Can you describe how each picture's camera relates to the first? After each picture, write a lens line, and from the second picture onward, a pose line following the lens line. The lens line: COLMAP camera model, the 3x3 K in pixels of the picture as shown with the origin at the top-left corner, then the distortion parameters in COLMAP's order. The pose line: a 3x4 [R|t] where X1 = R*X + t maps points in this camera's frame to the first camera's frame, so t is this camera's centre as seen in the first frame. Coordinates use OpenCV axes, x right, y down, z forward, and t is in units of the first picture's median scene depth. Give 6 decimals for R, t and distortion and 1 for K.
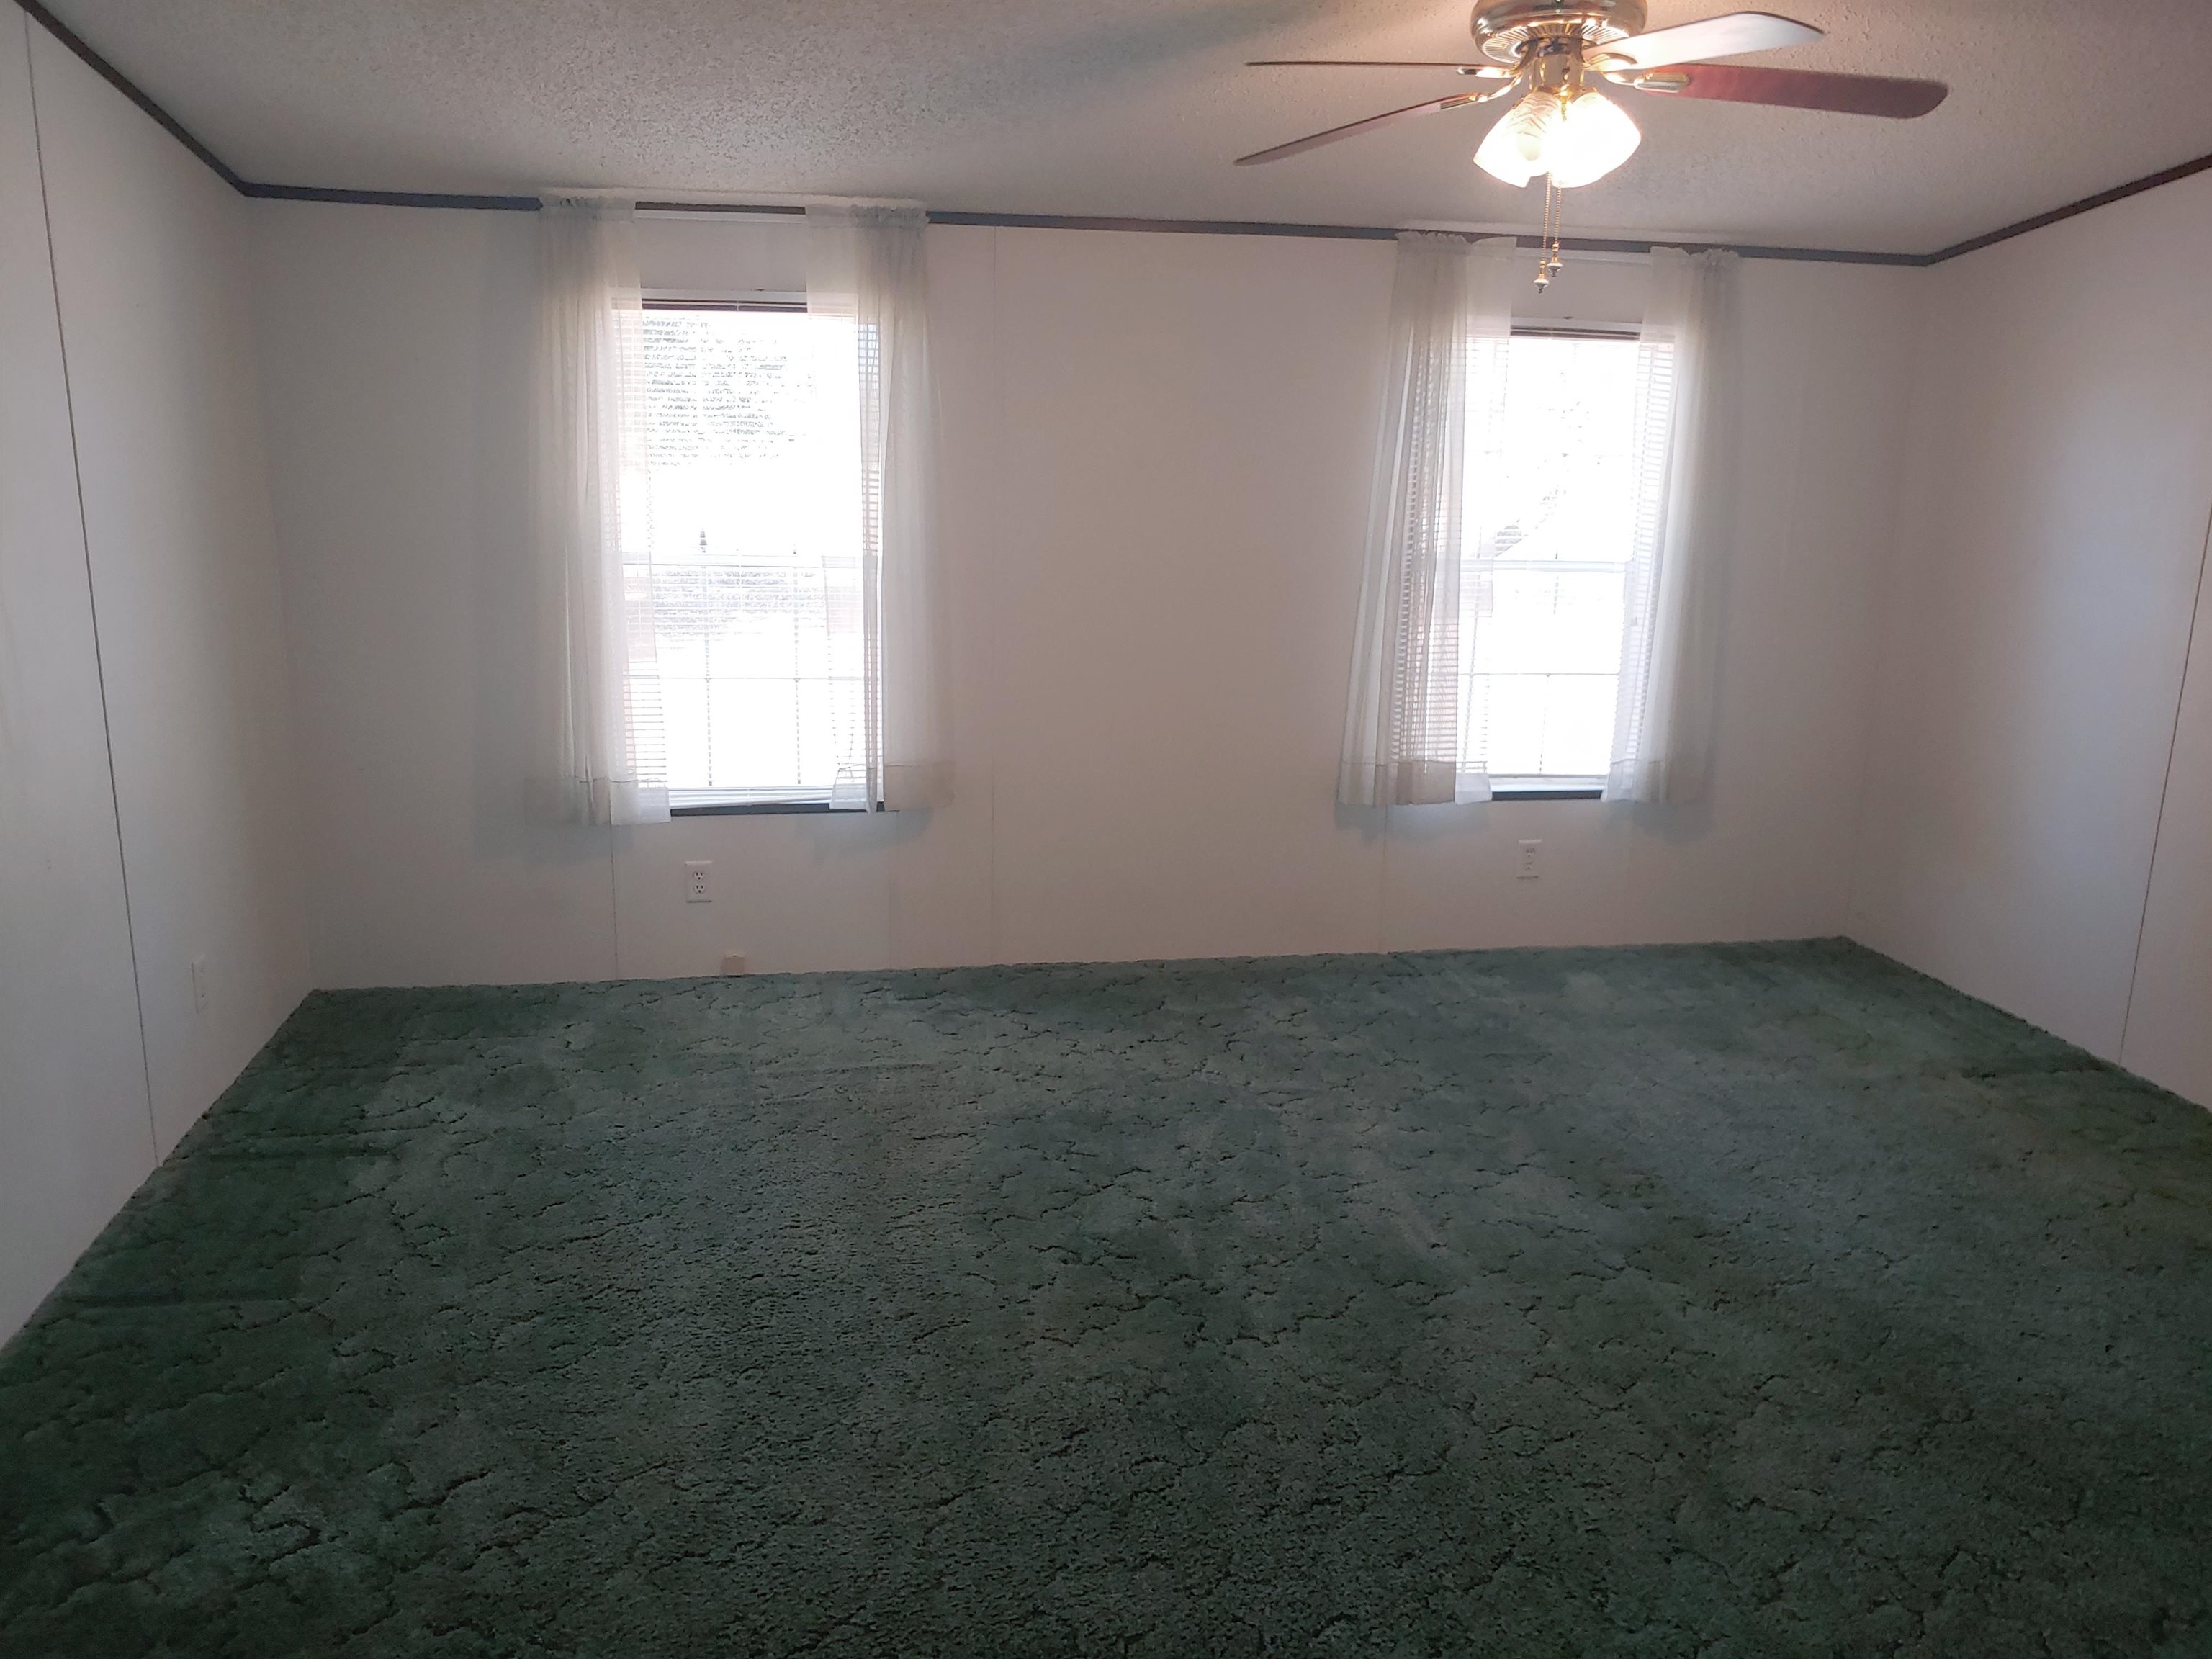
lens RADIAL K [[1711.8, 0, 1104.8], [0, 1711.8, 824.0], [0, 0, 1]] dist [0.084433, -0.164071]
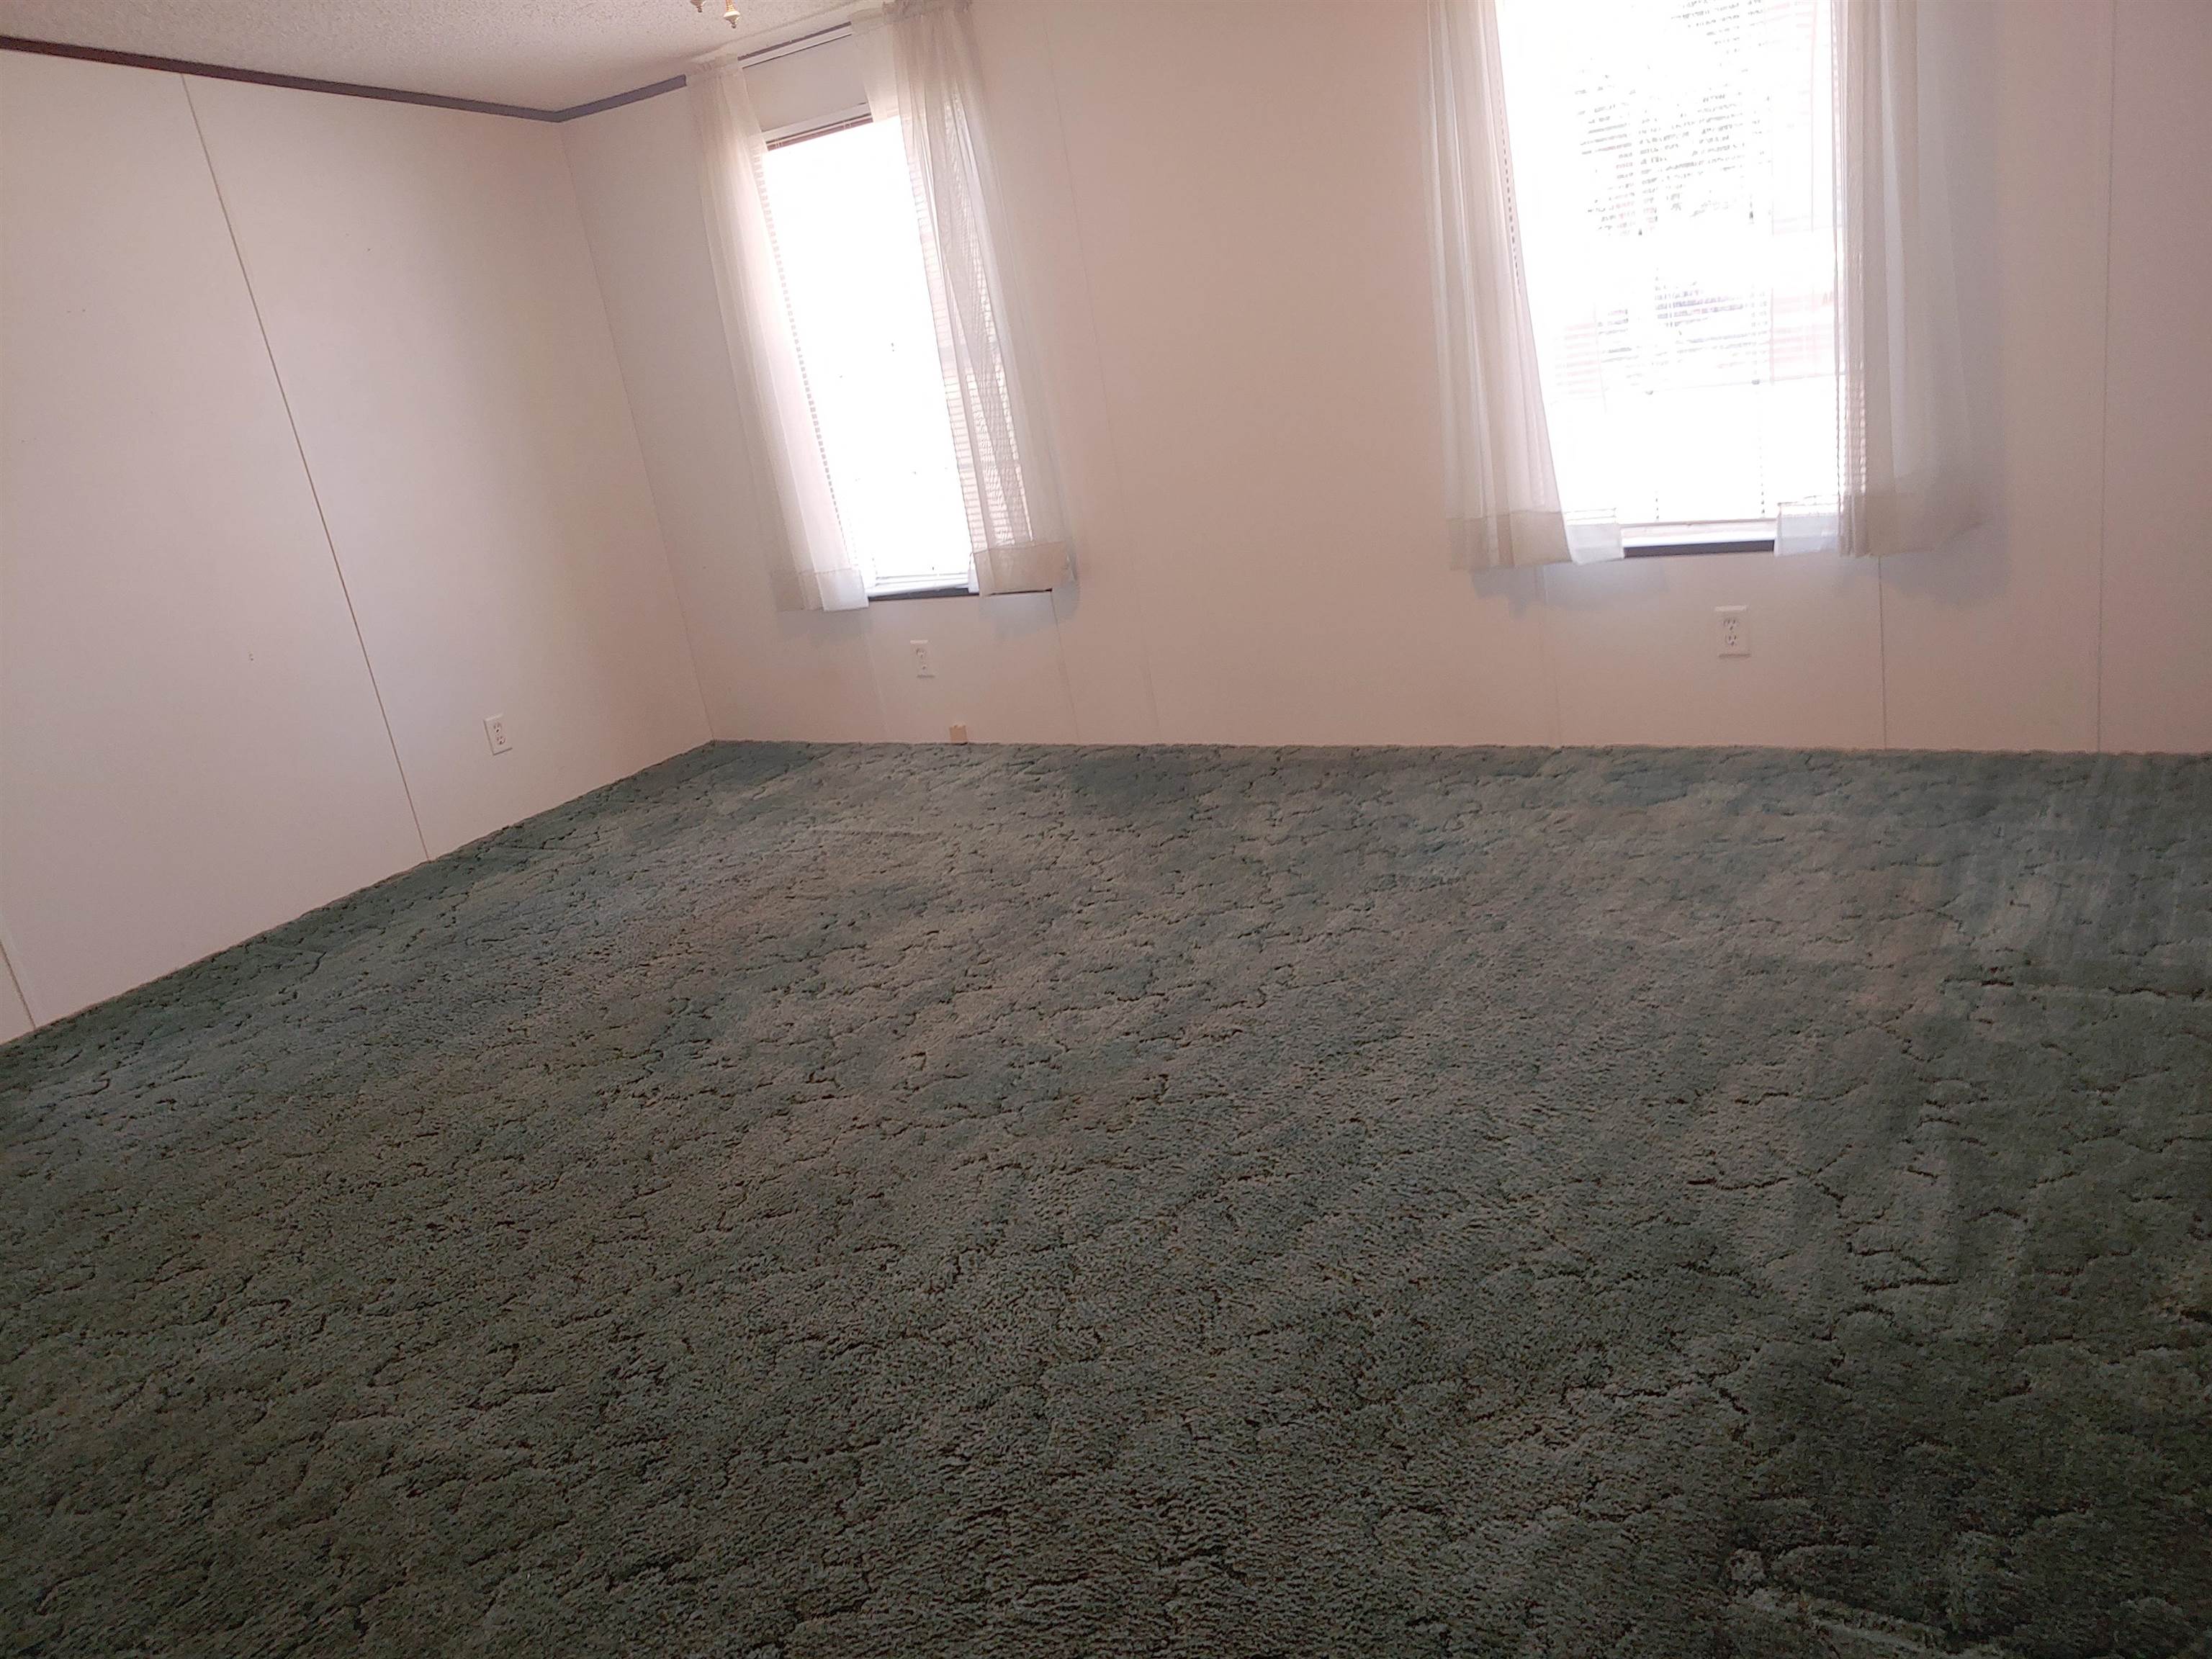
lens RADIAL K [[1724.1, 0, 1099.5], [0, 1724.1, 848.3], [0, 0, 1]] dist [-0.020855, 0.019980]
pose [[0.698961, 0.085310, -0.710053, 0.672013], [0.033727, 0.987823, 0.151883, -0.011166], [0.714364, -0.130109, 0.687572, 0.302181]]
